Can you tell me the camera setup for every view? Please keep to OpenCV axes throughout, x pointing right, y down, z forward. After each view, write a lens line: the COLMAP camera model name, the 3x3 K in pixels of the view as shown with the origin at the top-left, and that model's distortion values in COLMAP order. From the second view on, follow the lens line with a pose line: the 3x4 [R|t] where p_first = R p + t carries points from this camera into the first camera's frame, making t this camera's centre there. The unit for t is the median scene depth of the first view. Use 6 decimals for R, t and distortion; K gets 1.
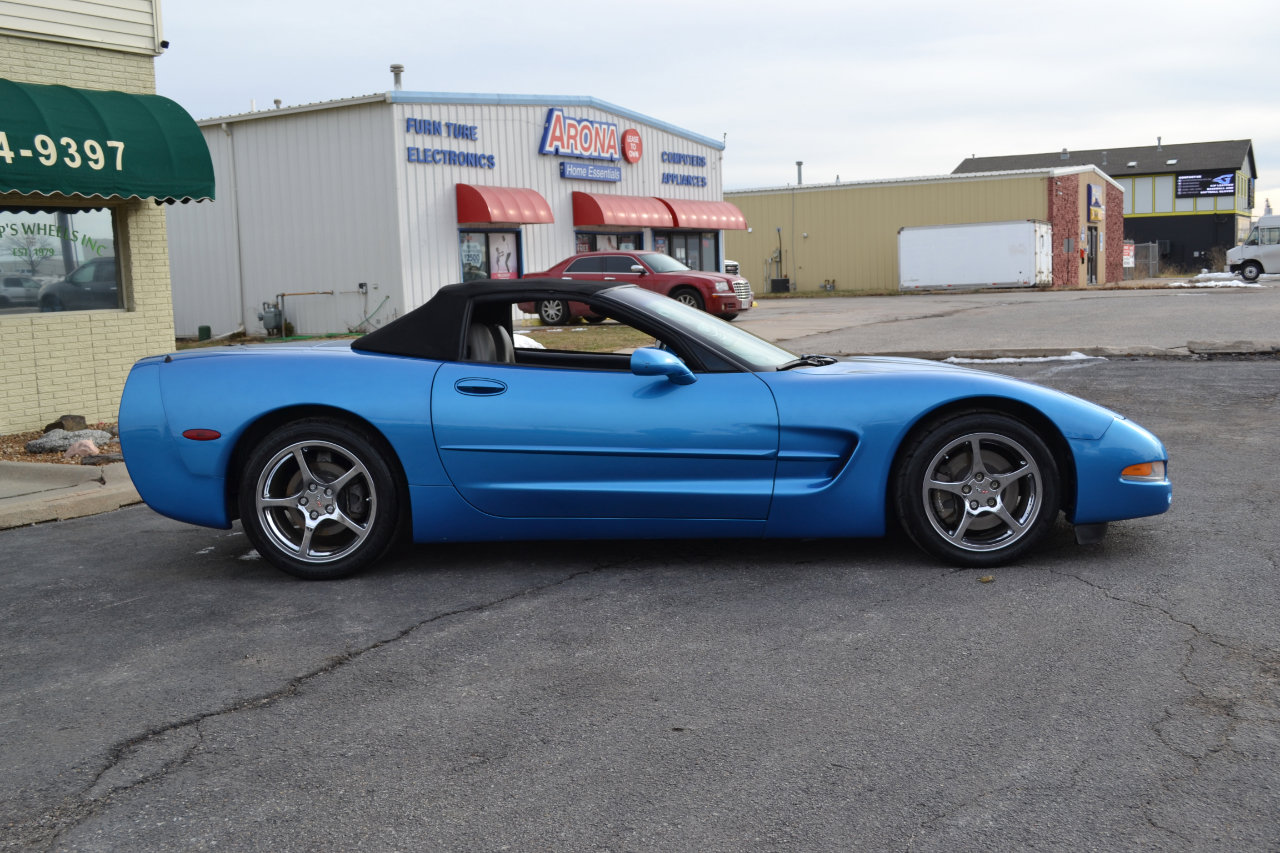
lens RADIAL K [[1295.4, 0, 642.9], [0, 1295.4, 428.4], [0, 0, 1]] dist [-0.050834, -0.000811]
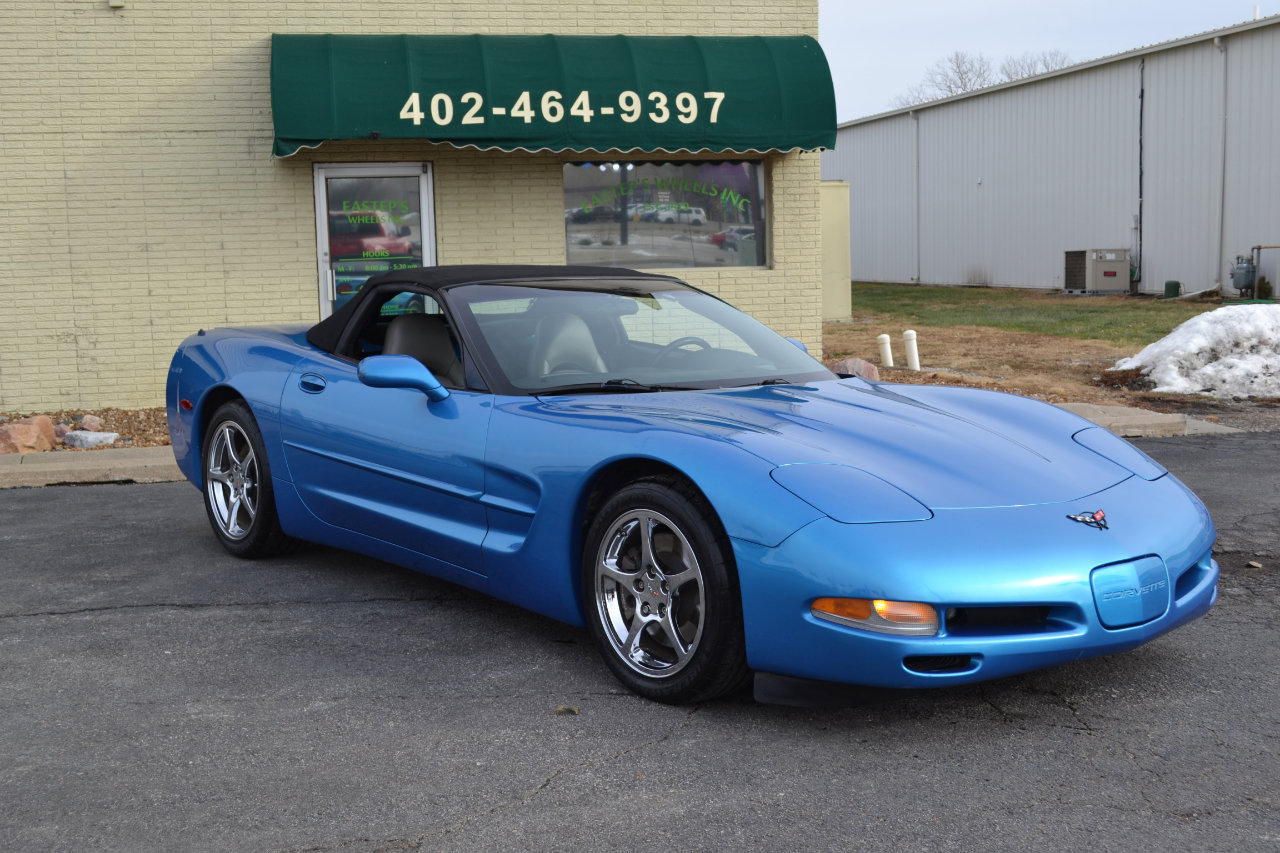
lens RADIAL K [[1508.7, 0, 640.0], [0, 1508.7, 426.5], [0, 0, 1]] dist [-0.048483, 0.026060]
pose [[0.672242, 0.108366, -0.732357, 0.407906], [-0.089830, 0.993860, 0.064603, -0.044784], [0.734861, 0.022359, 0.677849, 0.208206]]
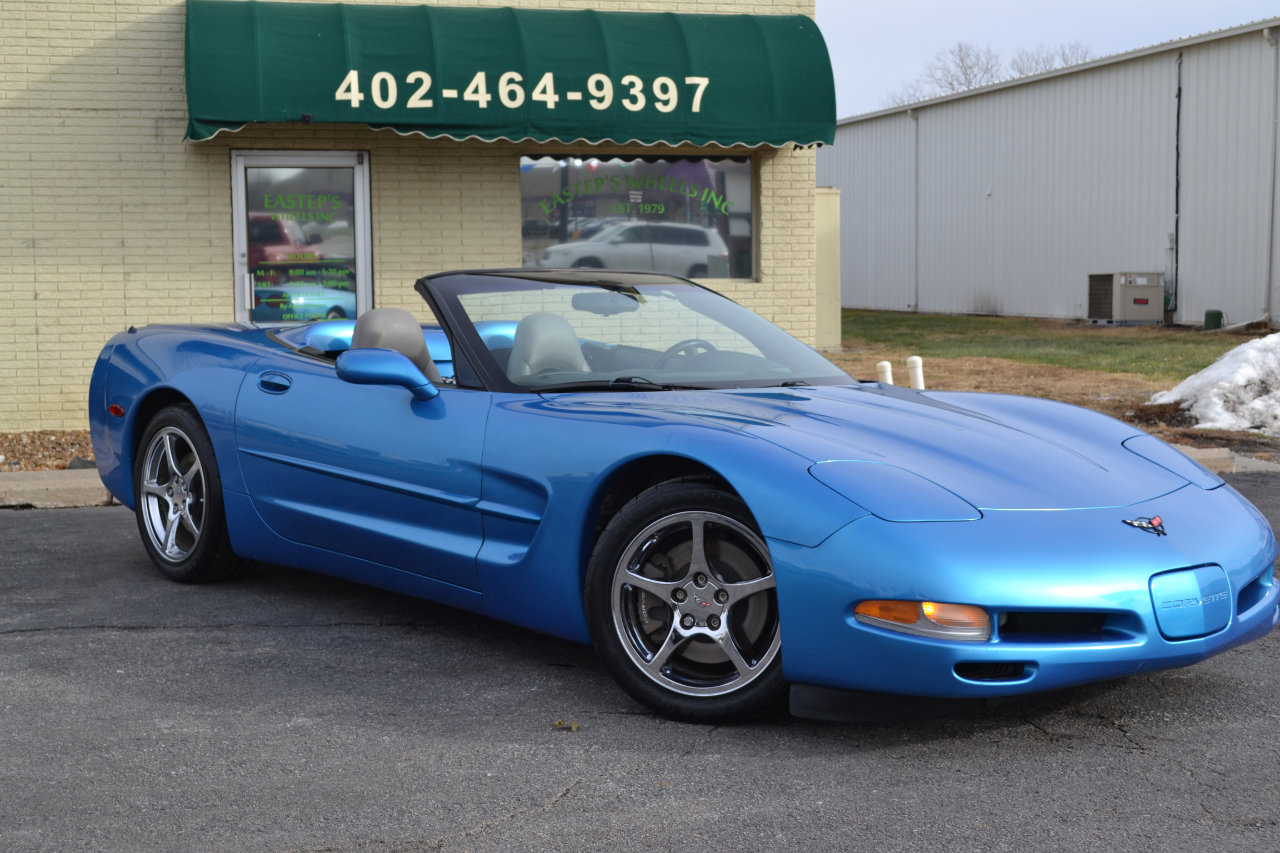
lens RADIAL K [[1804.1, 0, 640.0], [0, 1804.1, 426.5], [0, 0, 1]] dist [-0.018010, 0.007487]
pose [[0.695993, 0.094434, -0.711811, 0.426158], [-0.104117, 0.994110, 0.030082, -0.030448], [0.710460, 0.053175, 0.701726, 0.166979]]
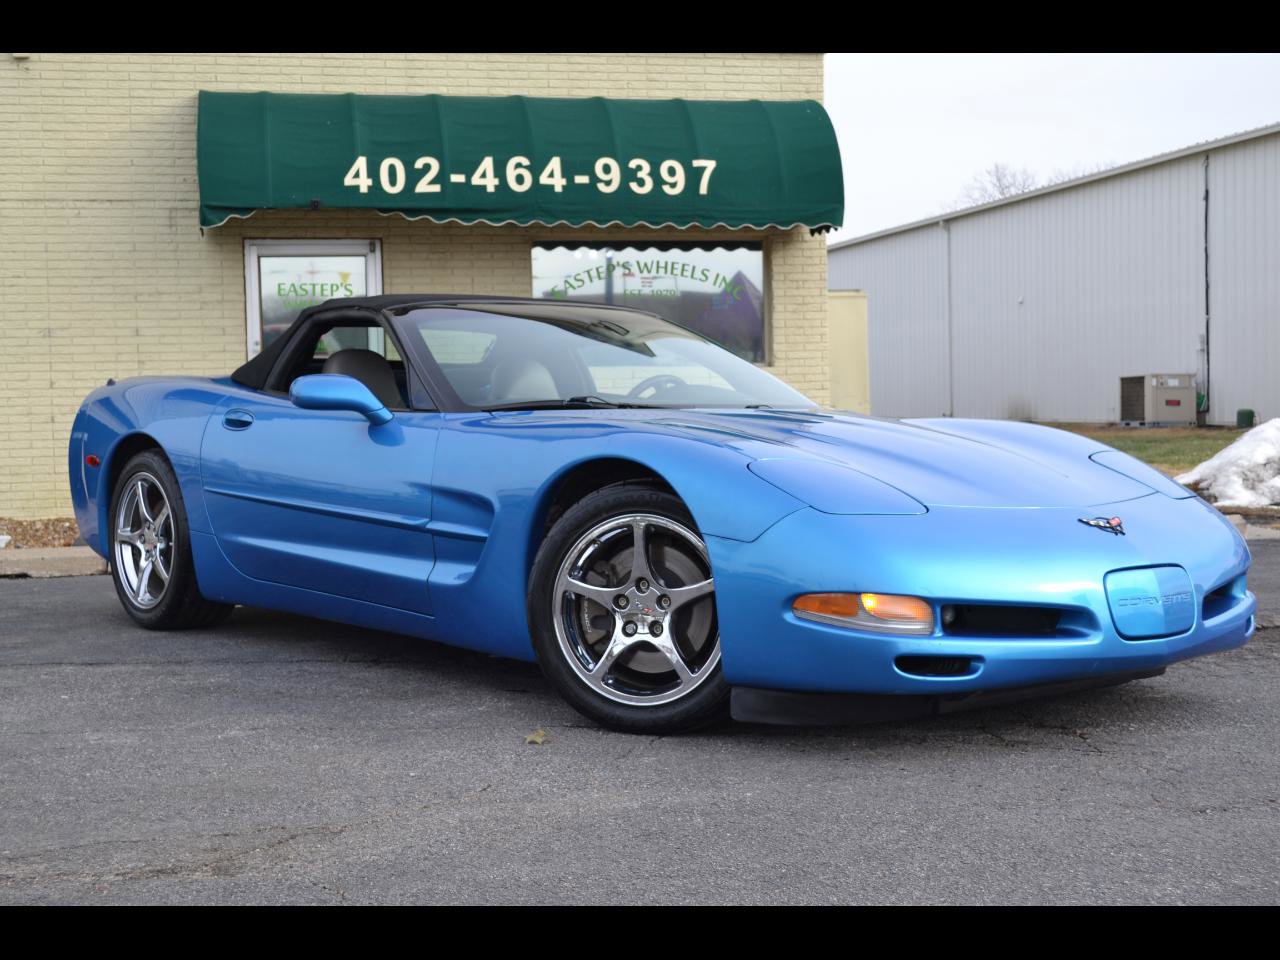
lens RADIAL K [[1782.2, 0, 640.0], [0, 1782.2, 480.0], [0, 0, 1]] dist [-0.023026, 0.033885]
pose [[0.676549, 0.057954, -0.734113, 0.434596], [-0.092967, 0.995644, -0.007077, -0.003926], [0.730505, 0.073036, 0.678990, 0.198625]]
